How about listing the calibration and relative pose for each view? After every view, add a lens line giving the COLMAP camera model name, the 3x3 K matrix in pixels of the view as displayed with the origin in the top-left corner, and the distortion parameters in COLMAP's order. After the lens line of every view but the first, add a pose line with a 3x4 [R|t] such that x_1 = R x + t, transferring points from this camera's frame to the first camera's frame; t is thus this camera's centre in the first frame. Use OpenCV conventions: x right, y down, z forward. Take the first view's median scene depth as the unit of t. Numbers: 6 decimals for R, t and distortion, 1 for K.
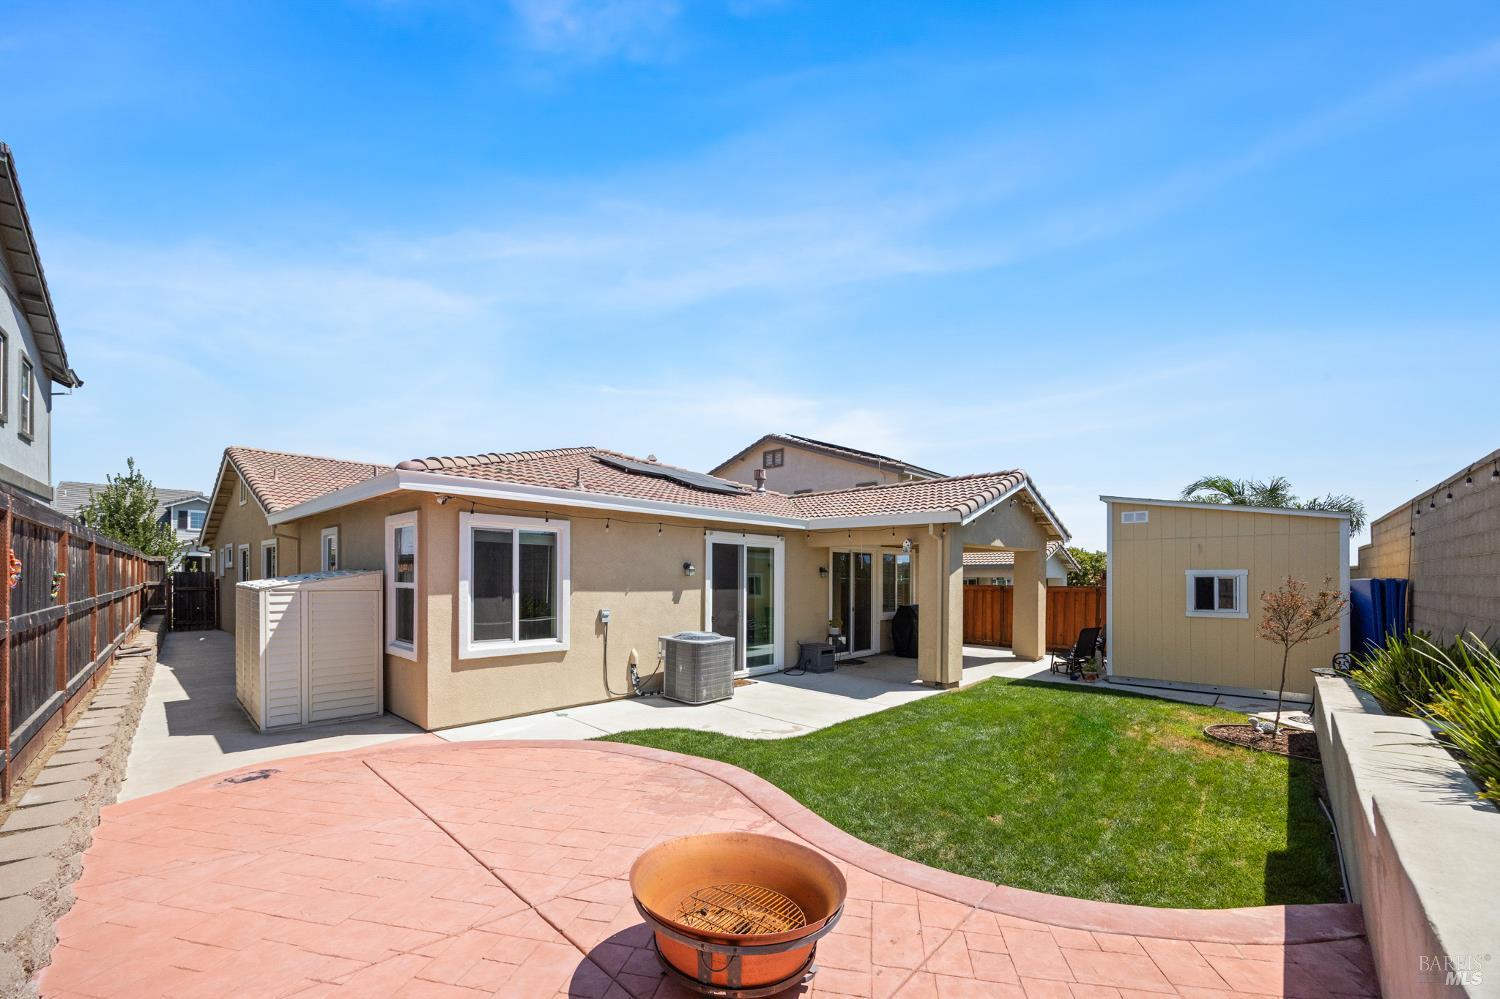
lens RADIAL K [[587.7, 0, 758.9], [0, 587.7, 570.0], [0, 0, 1]] dist [-0.003035, -0.000205]
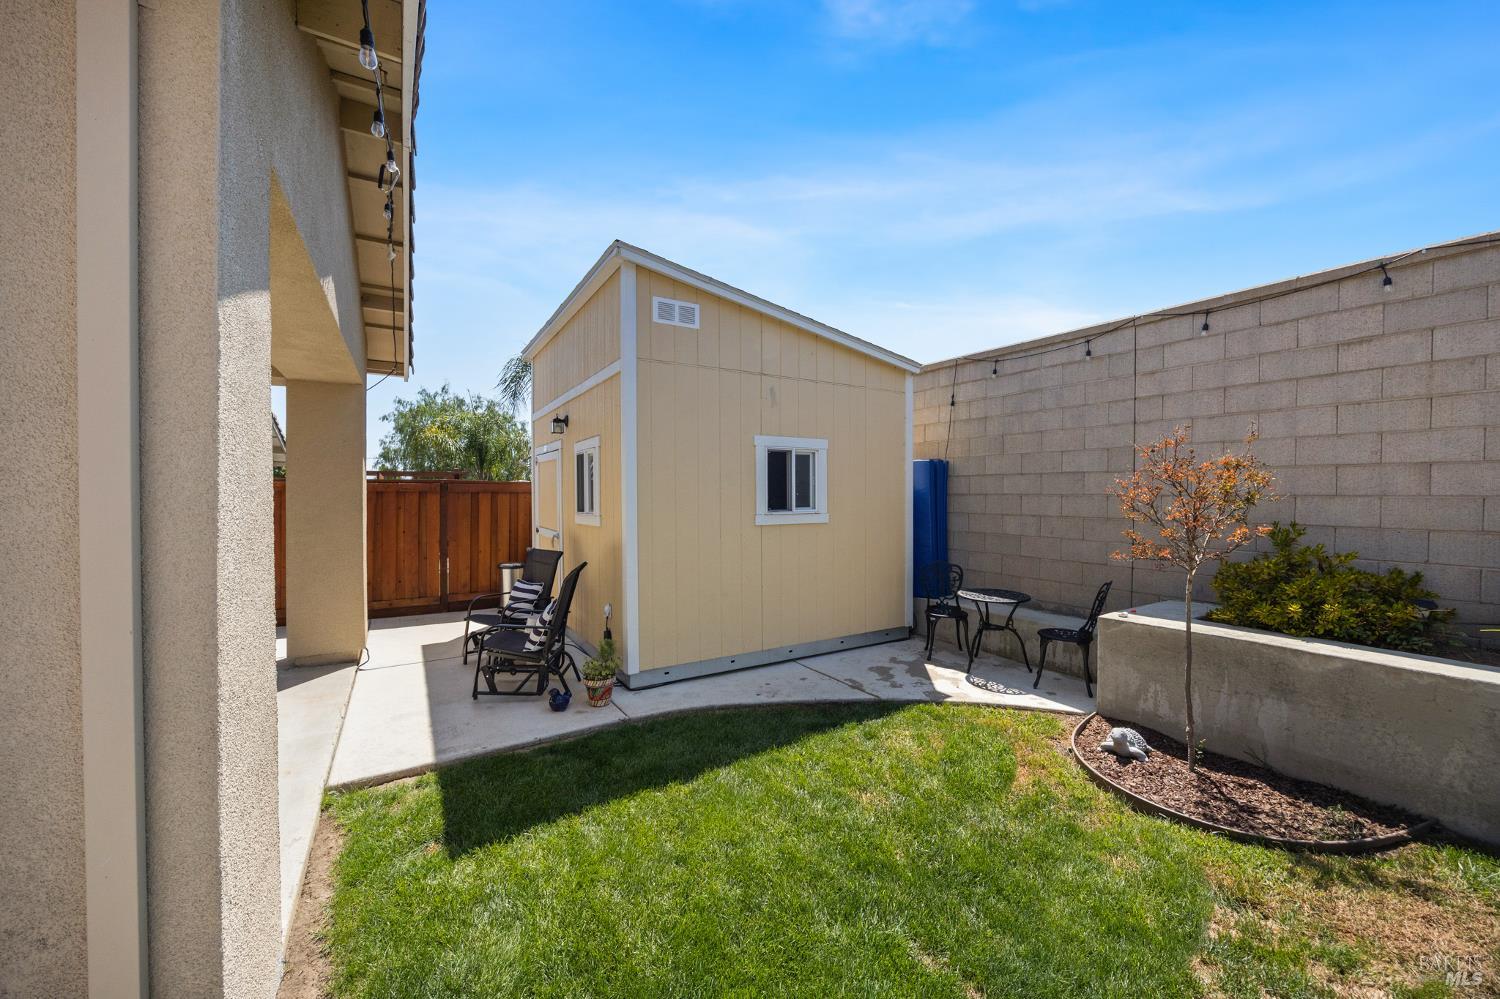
lens RADIAL K [[570.7, 0, 753.9], [0, 570.7, 497.8], [0, 0, 1]] dist [-0.001109, -0.000028]
pose [[0.289483, -0.011571, 0.957113, 0.268883], [-0.013619, 0.999776, 0.016205, 0.051446], [-0.957086, -0.017726, 0.289261, 0.937771]]
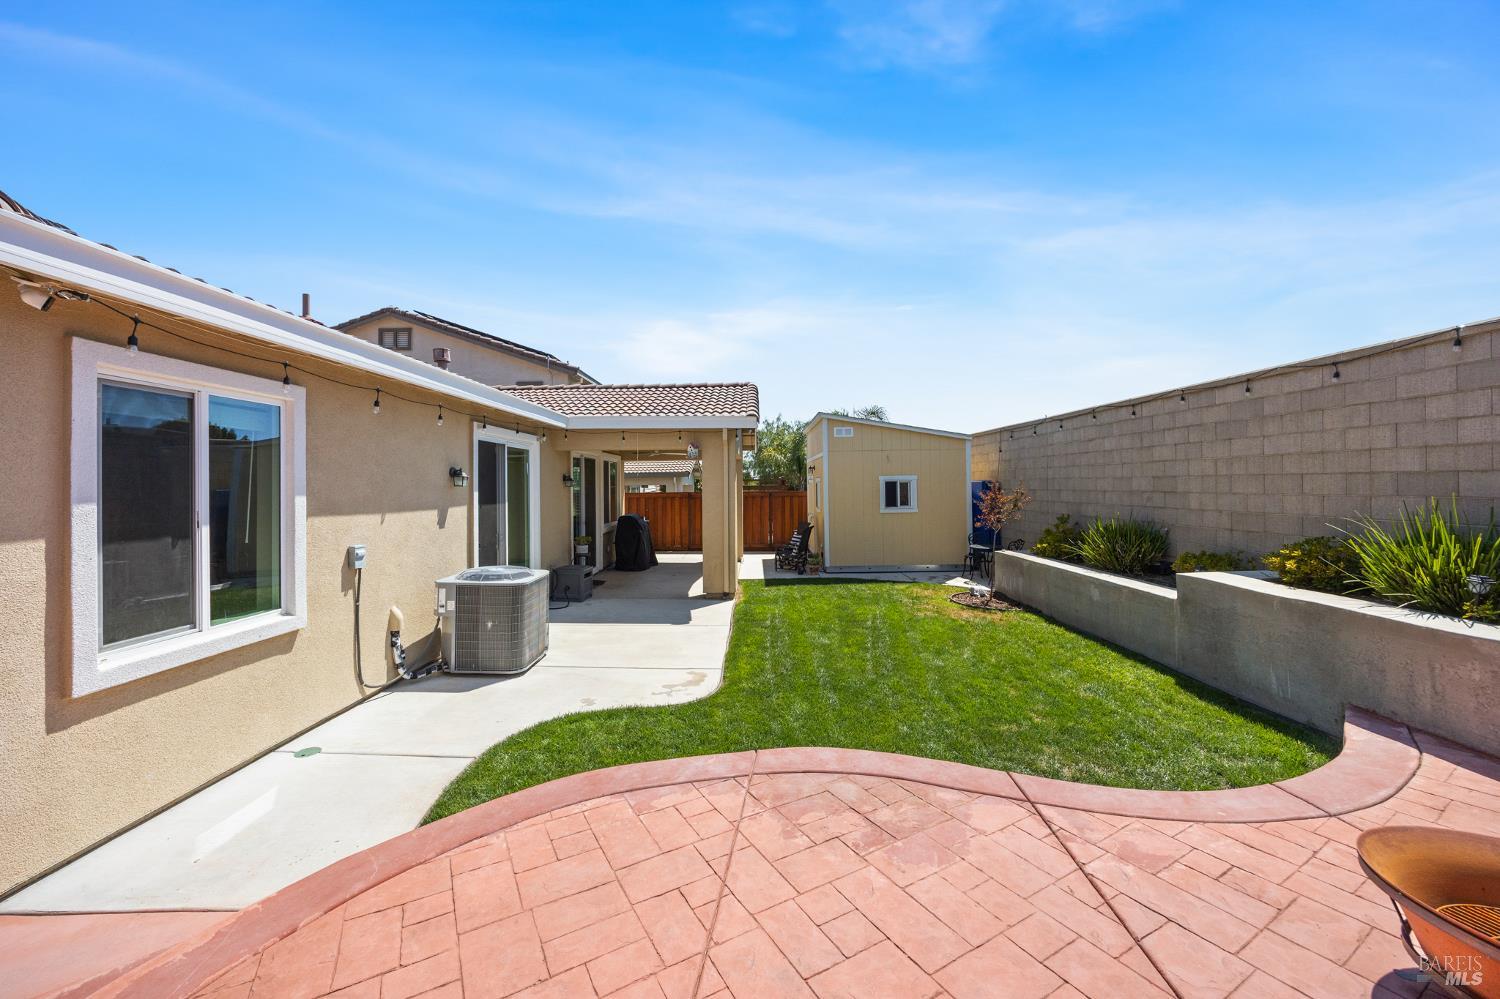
lens RADIAL K [[566.9, 0, 747.9], [0, 566.9, 476.1], [0, 0, 1]] dist [-0.001892, -0.000116]
pose [[0.753472, -0.003290, 0.657472, -0.310242], [0.006839, 0.999973, -0.002833, 0.002021], [-0.657445, 0.006631, 0.753474, 0.295657]]
